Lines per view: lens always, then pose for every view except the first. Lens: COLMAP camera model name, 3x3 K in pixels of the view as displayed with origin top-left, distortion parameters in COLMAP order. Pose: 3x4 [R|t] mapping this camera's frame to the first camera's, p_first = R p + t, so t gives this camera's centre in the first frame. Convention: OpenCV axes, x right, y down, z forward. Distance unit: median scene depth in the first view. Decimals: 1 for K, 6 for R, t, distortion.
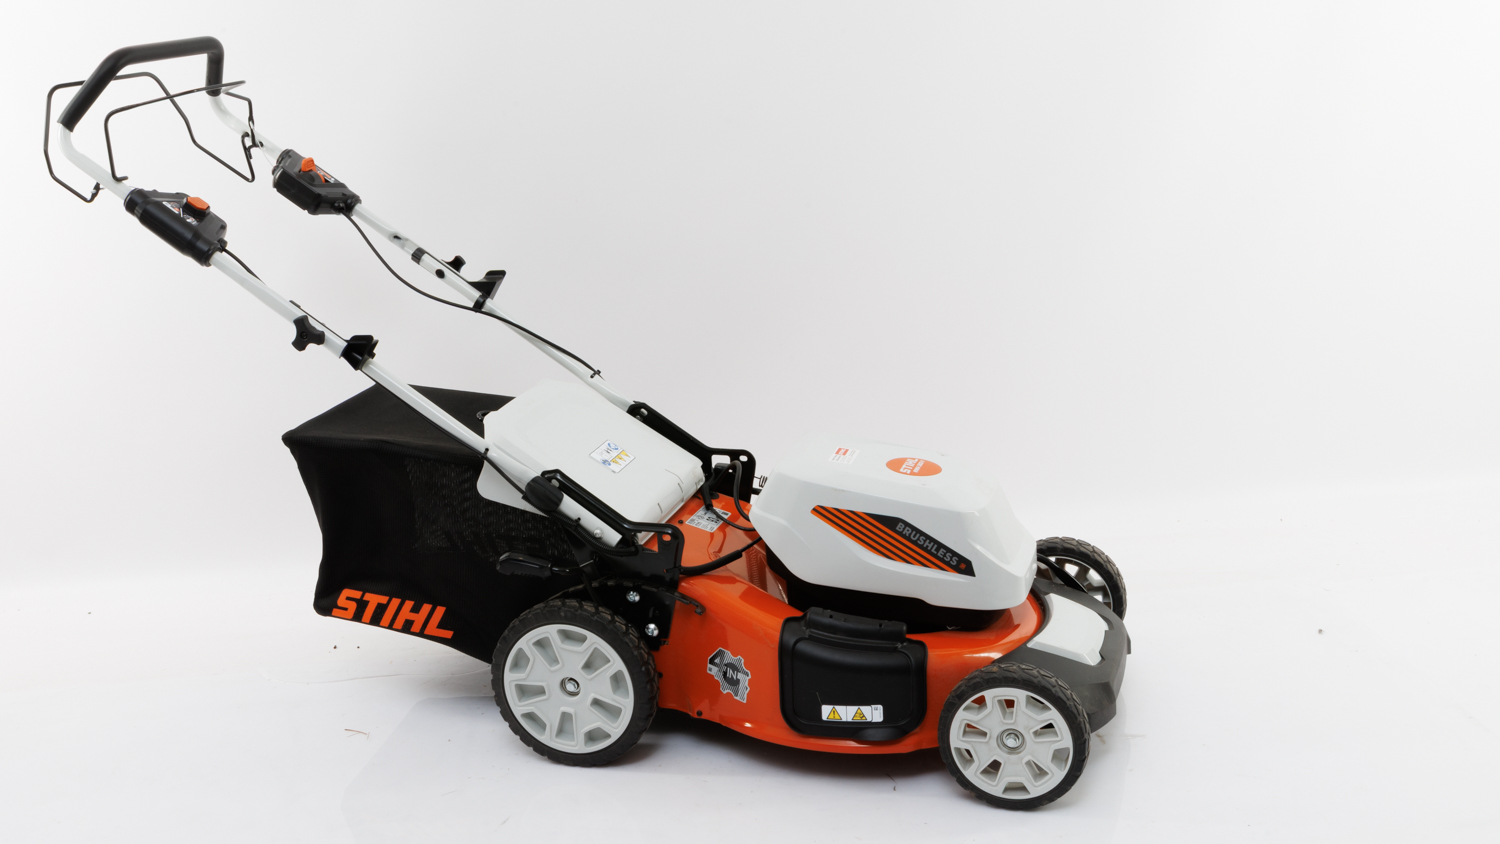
lens RADIAL K [[1589.3, 0, 750.9], [0, 1589.3, 421.1], [0, 0, 1]] dist [-0.130178, 0.000000]
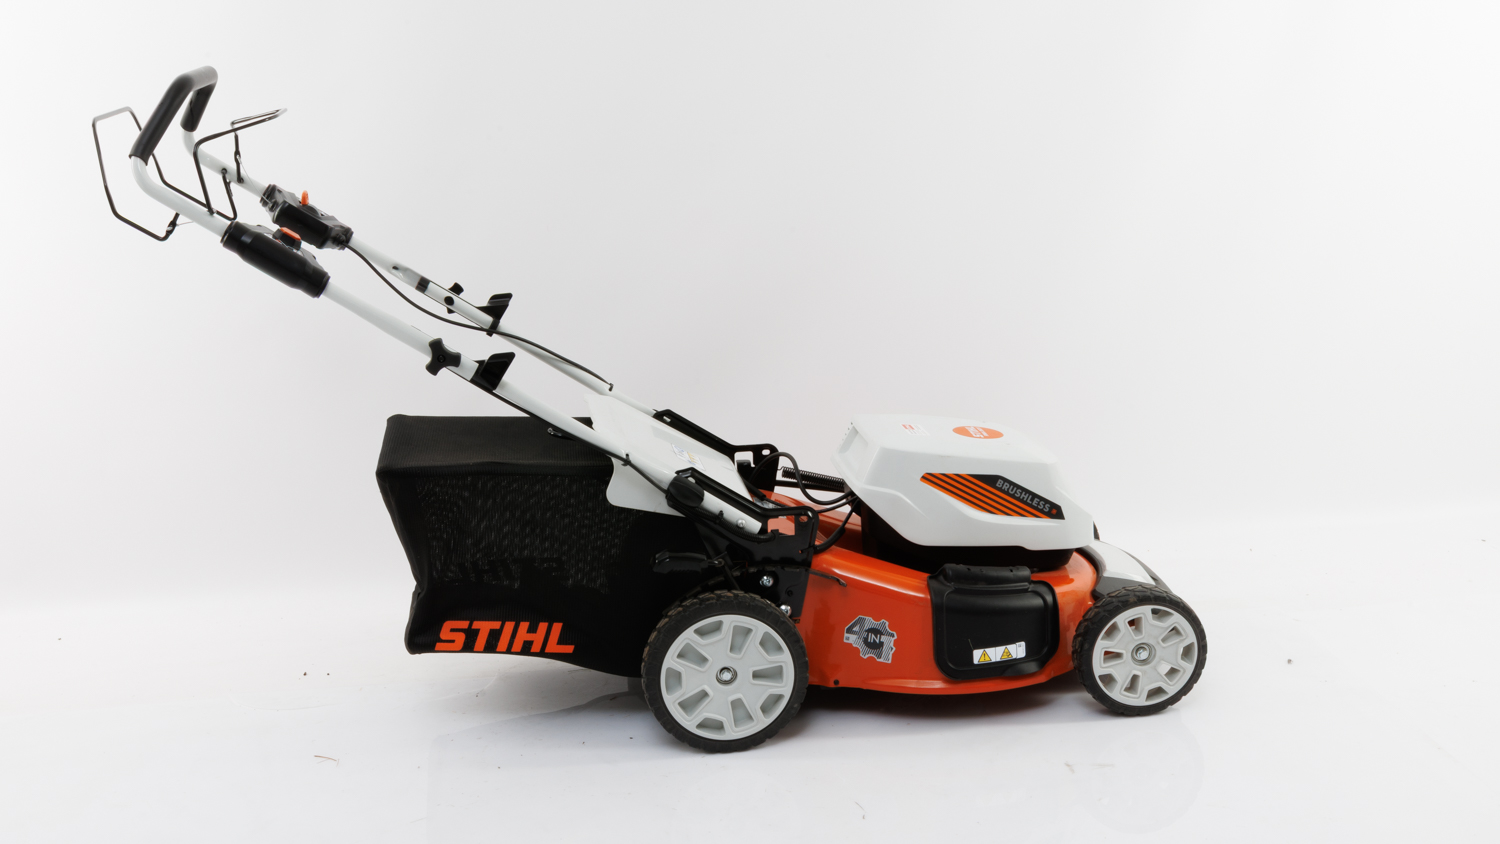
lens RADIAL K [[1589.3, 0, 748.5], [0, 1589.3, 420.6], [0, 0, 1]] dist [-0.130178, 0.000000]
pose [[0.940413, -0.101619, 0.324496, -0.421770], [0.111239, 0.993731, -0.011184, 0.015863], [-0.321325, 0.046614, 0.945821, 0.008138]]
